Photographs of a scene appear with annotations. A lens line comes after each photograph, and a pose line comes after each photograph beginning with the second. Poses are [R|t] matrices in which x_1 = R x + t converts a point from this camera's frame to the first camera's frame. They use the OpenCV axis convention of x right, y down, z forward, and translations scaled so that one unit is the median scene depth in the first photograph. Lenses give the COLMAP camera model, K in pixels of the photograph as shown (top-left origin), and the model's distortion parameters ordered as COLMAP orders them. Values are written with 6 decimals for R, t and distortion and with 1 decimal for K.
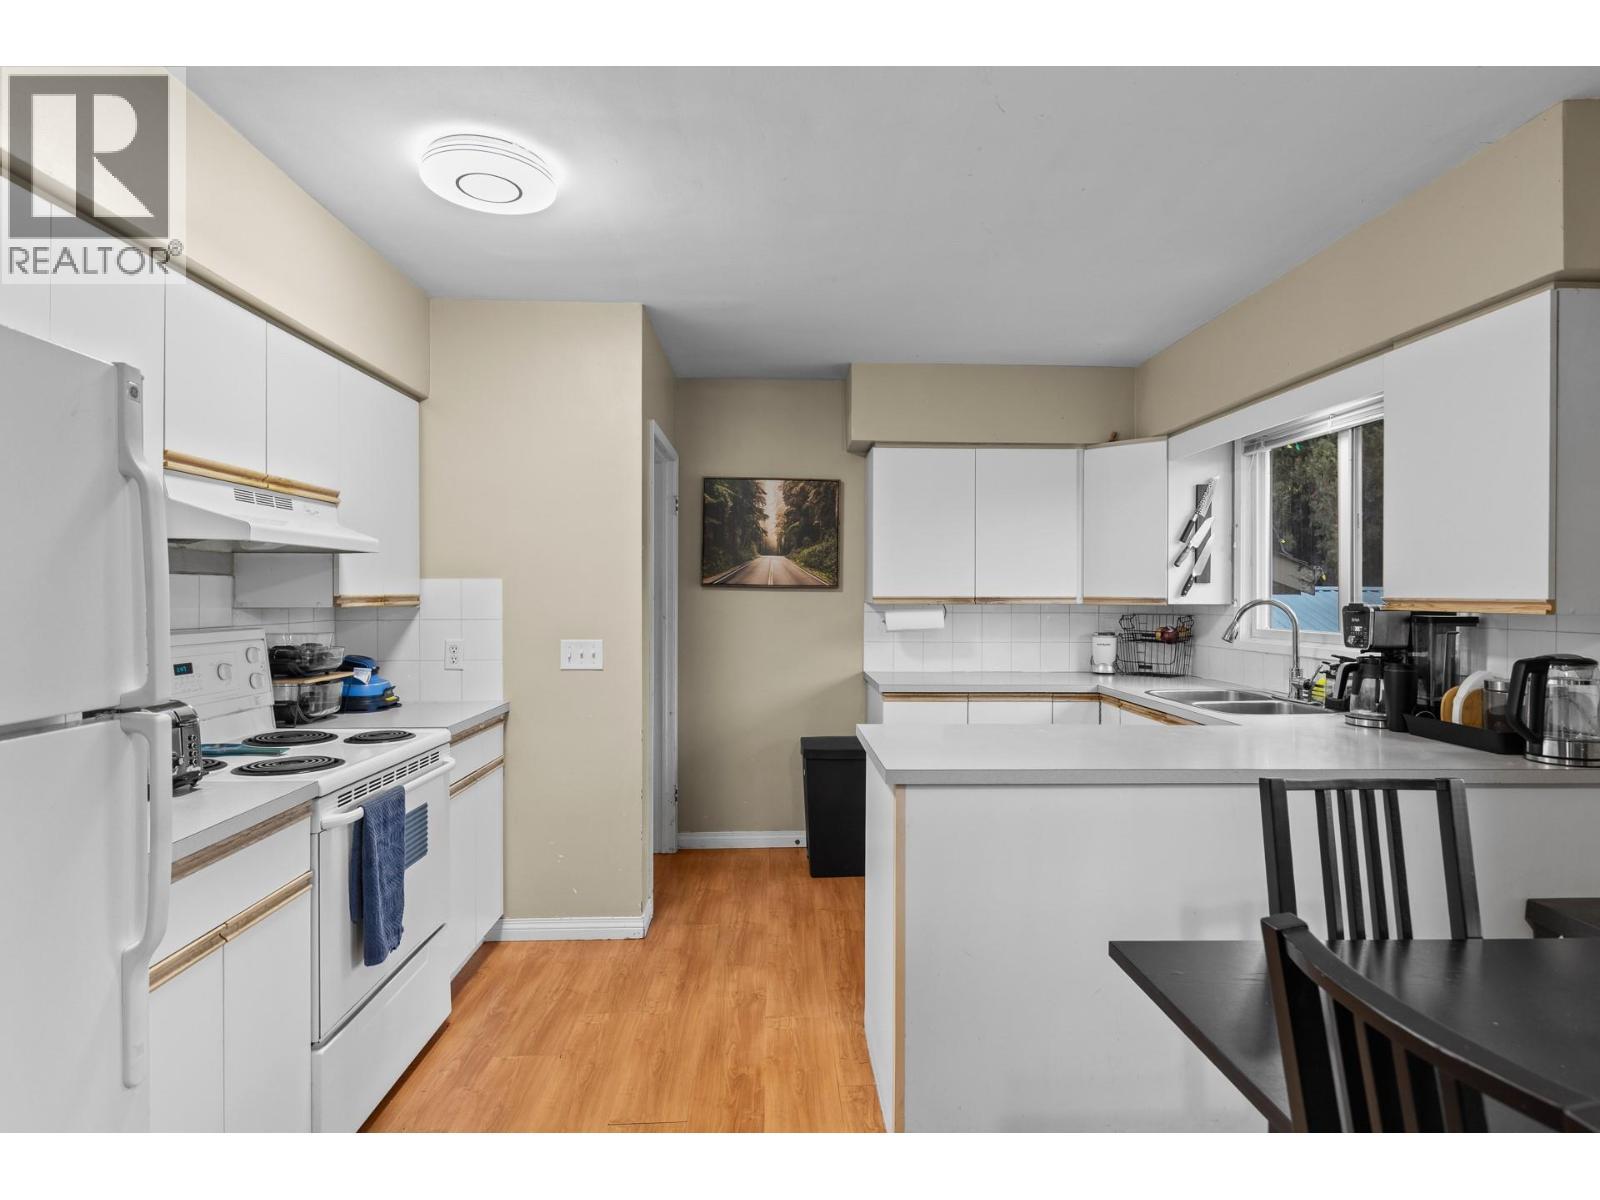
lens RADIAL K [[865.2, 0, 805.0], [0, 865.2, 595.3], [0, 0, 1]] dist [-0.000242, -0.027299]
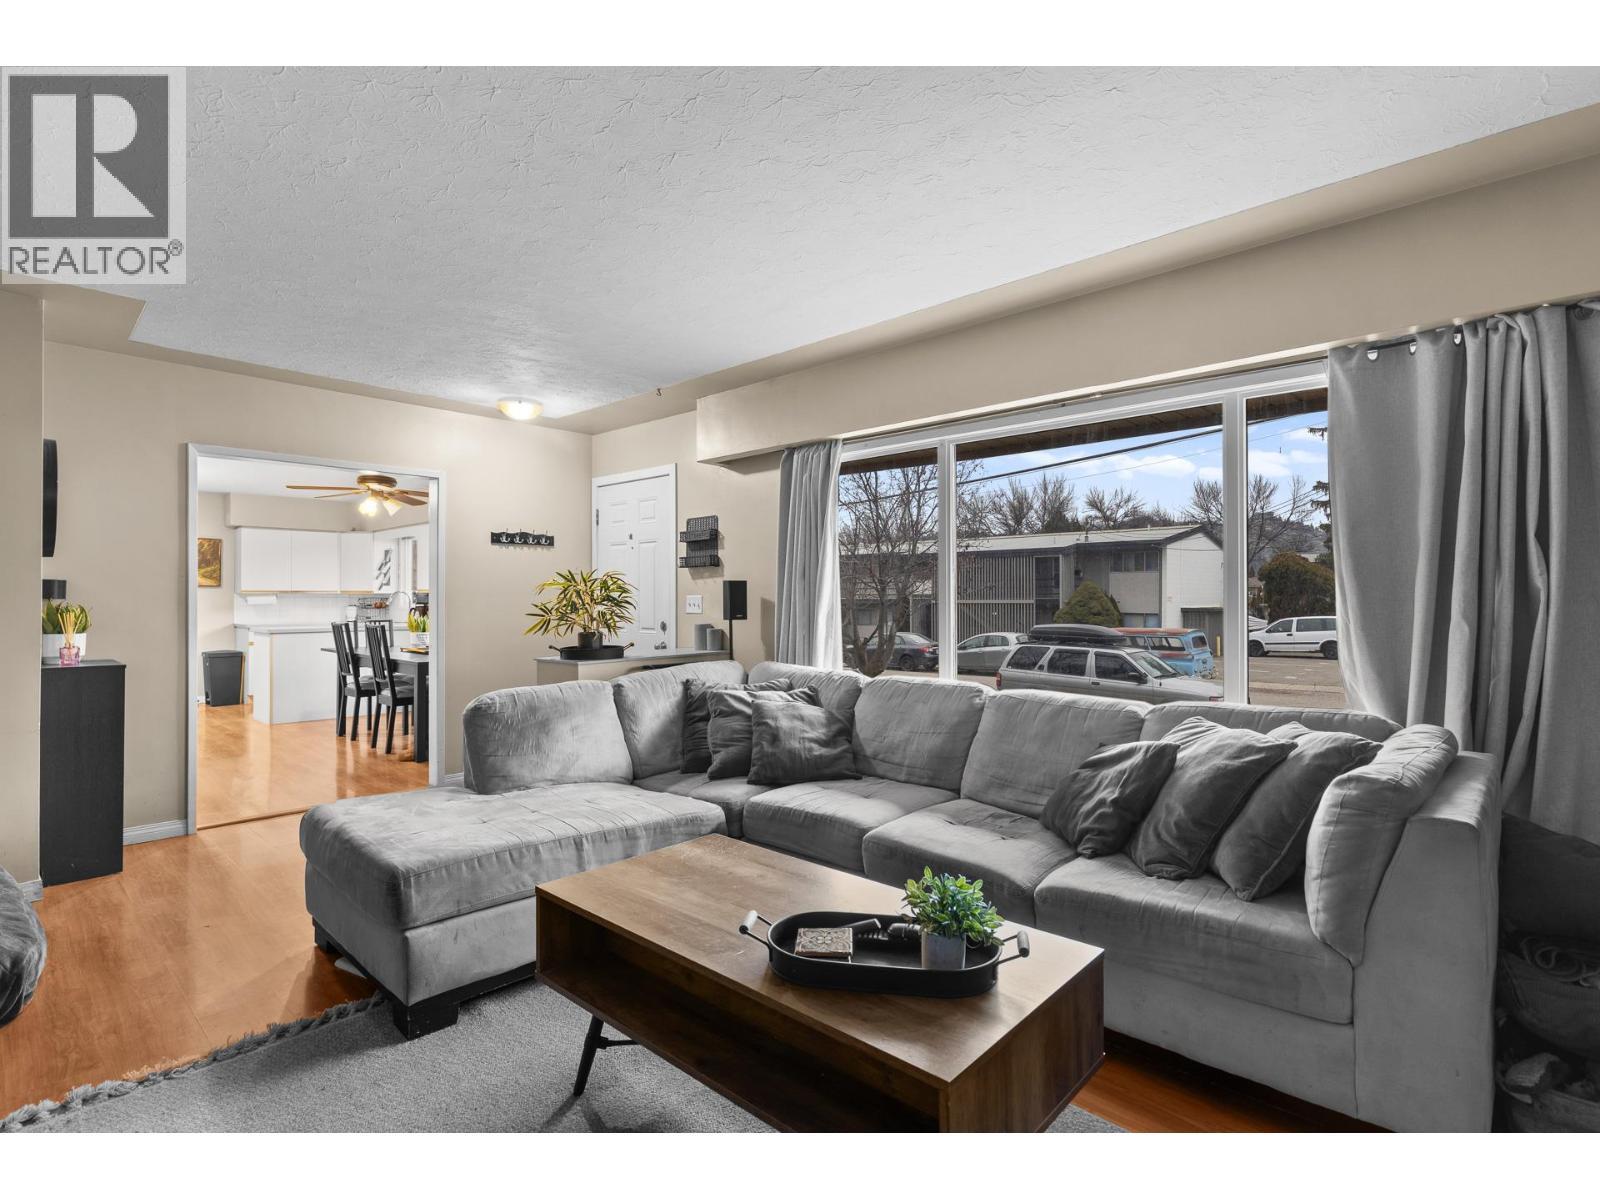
lens RADIAL K [[796.6, 0, 809.4], [0, 796.6, 594.0], [0, 0, 1]] dist [-0.000993, -0.000123]
pose [[0.710642, -0.000543, 0.703554, -0.345270], [0.006516, 0.999962, -0.005809, 0.033497], [-0.703524, 0.008712, 0.710618, -1.625098]]
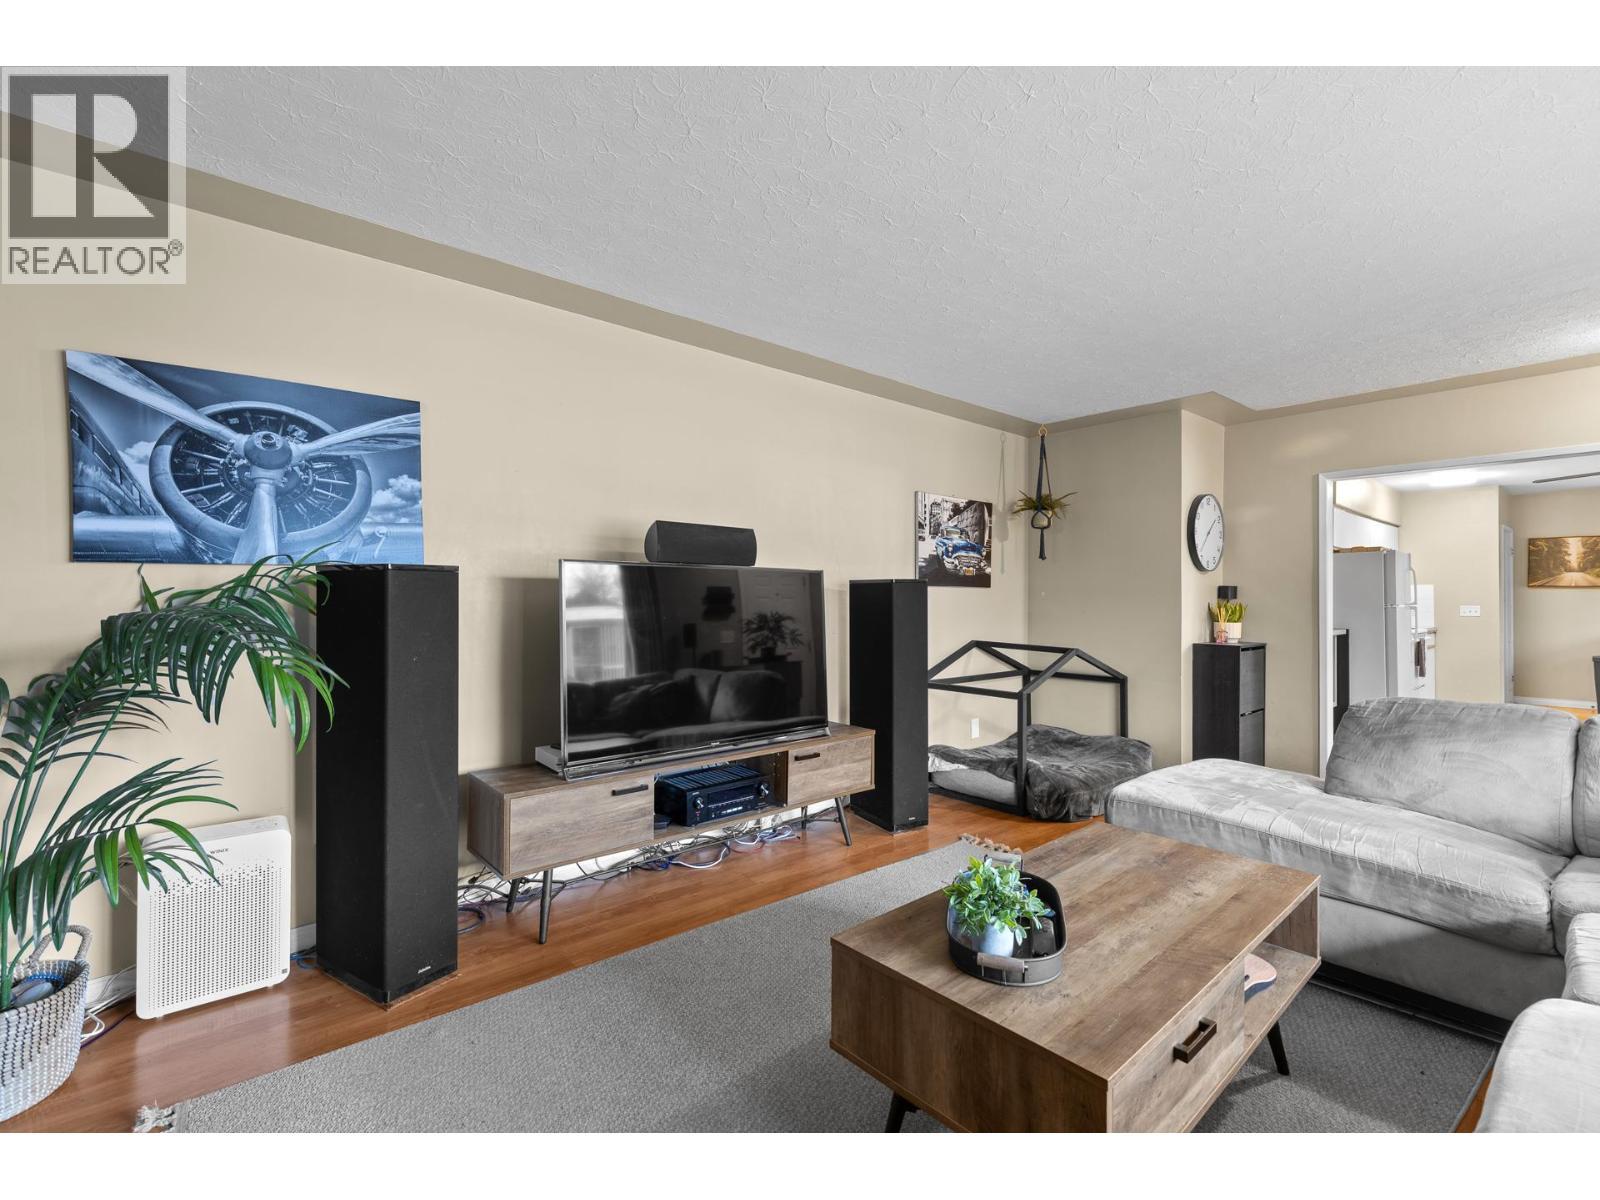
lens RADIAL K [[712.5, 0, 789.9], [0, 712.5, 601.4], [0, 0, 1]] dist [0.000809, 0.000209]
pose [[0.619568, -0.000679, -0.784942, 0.151905], [-0.002353, 0.999994, -0.002722, 0.037670], [0.784939, 0.003534, 0.619563, -1.692298]]
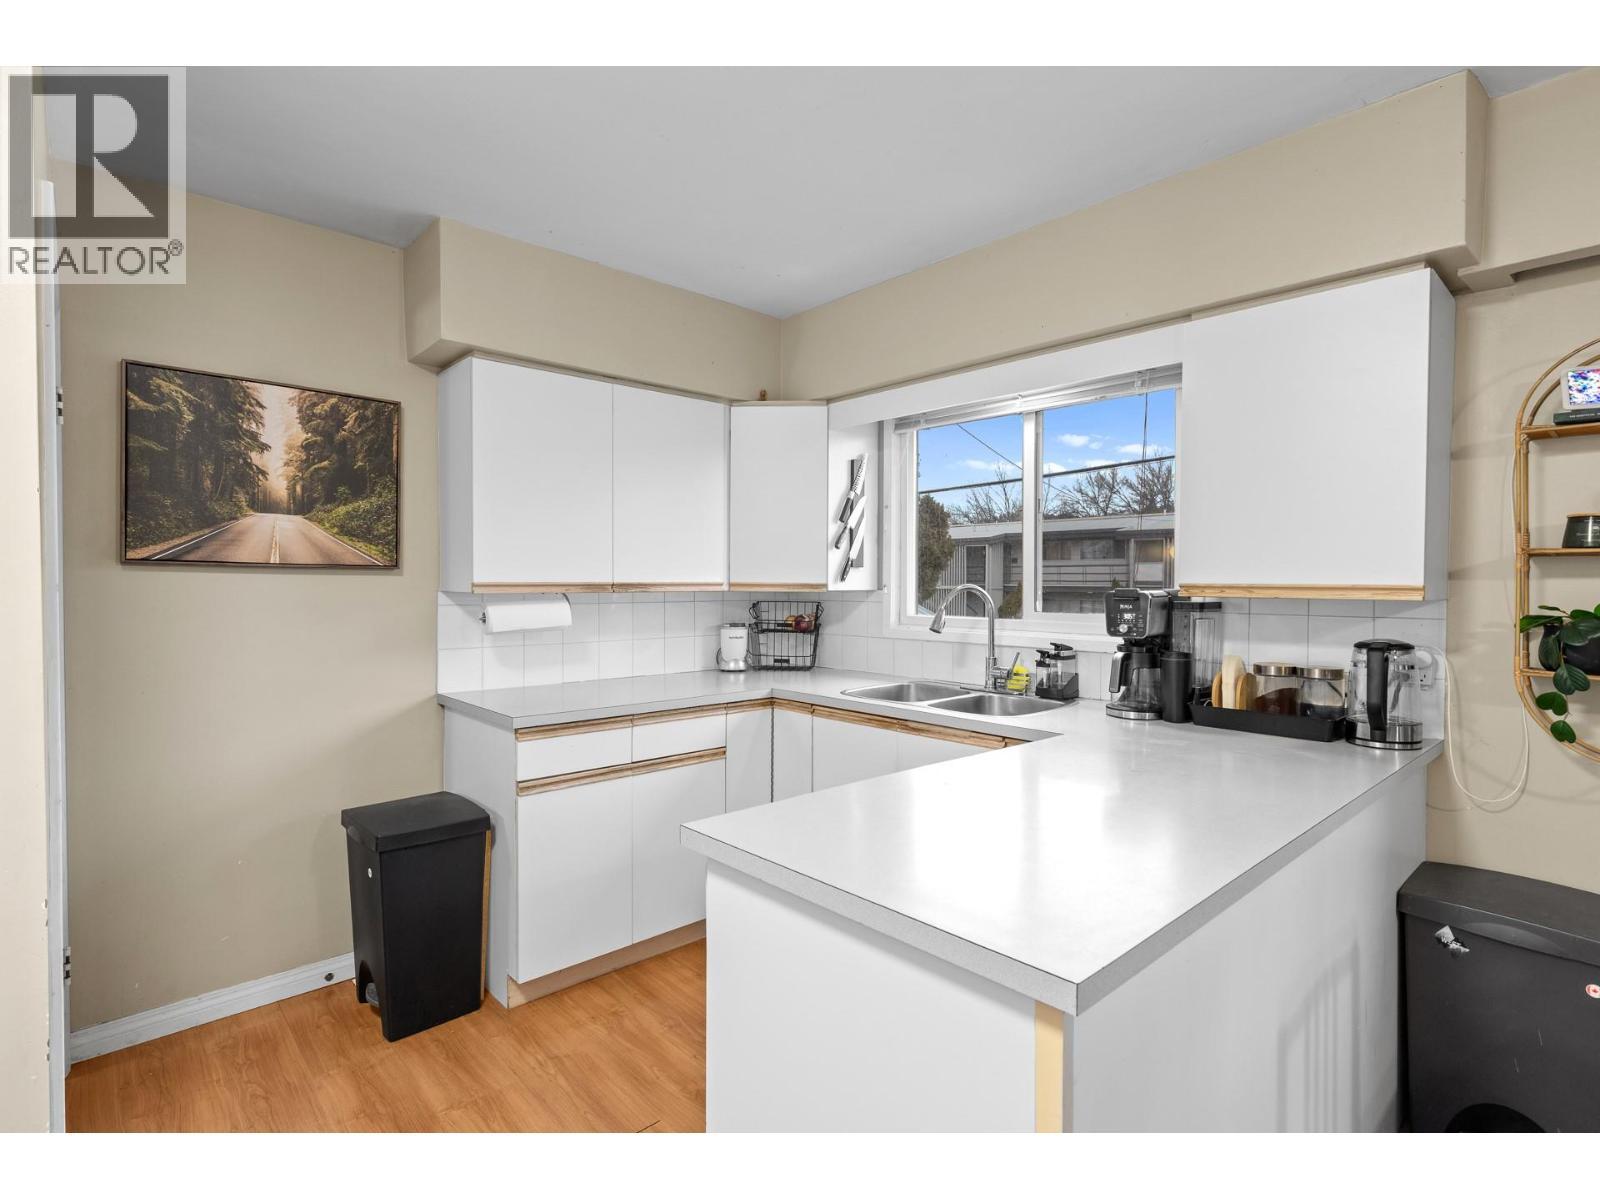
lens RADIAL K [[796.6, 0, 809.4], [0, 796.6, 594.0], [0, 0, 1]] dist [-0.000993, -0.000123]
pose [[0.759715, -0.011295, 0.650158, -0.119310], [-0.000324, 0.999842, 0.017749, -0.000567], [-0.650256, -0.013694, 0.759592, 0.355087]]
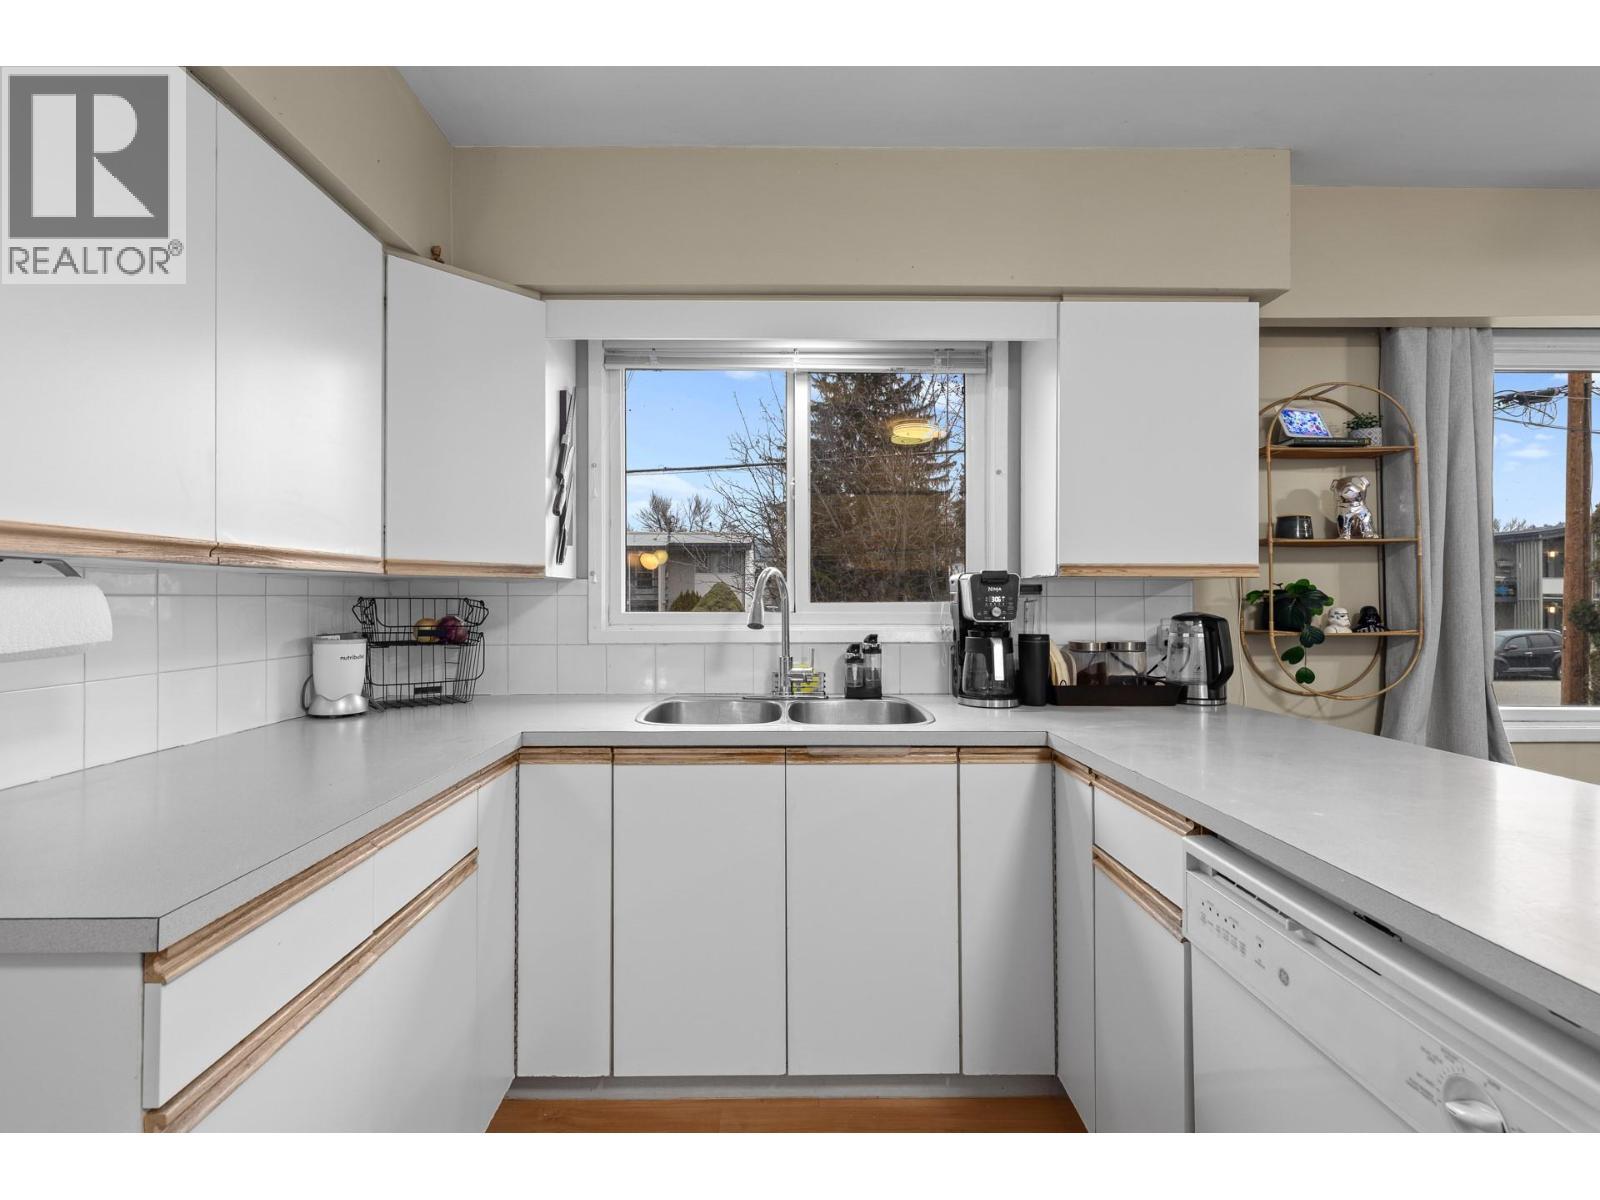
lens RADIAL K [[712.5, 0, 789.9], [0, 712.5, 601.4], [0, 0, 1]] dist [0.000809, 0.000209]
pose [[0.027826, -0.002962, 0.999608, -0.063935], [0.000891, 0.999995, 0.002938, 0.024216], [-0.999612, 0.000809, 0.027829, 0.749527]]
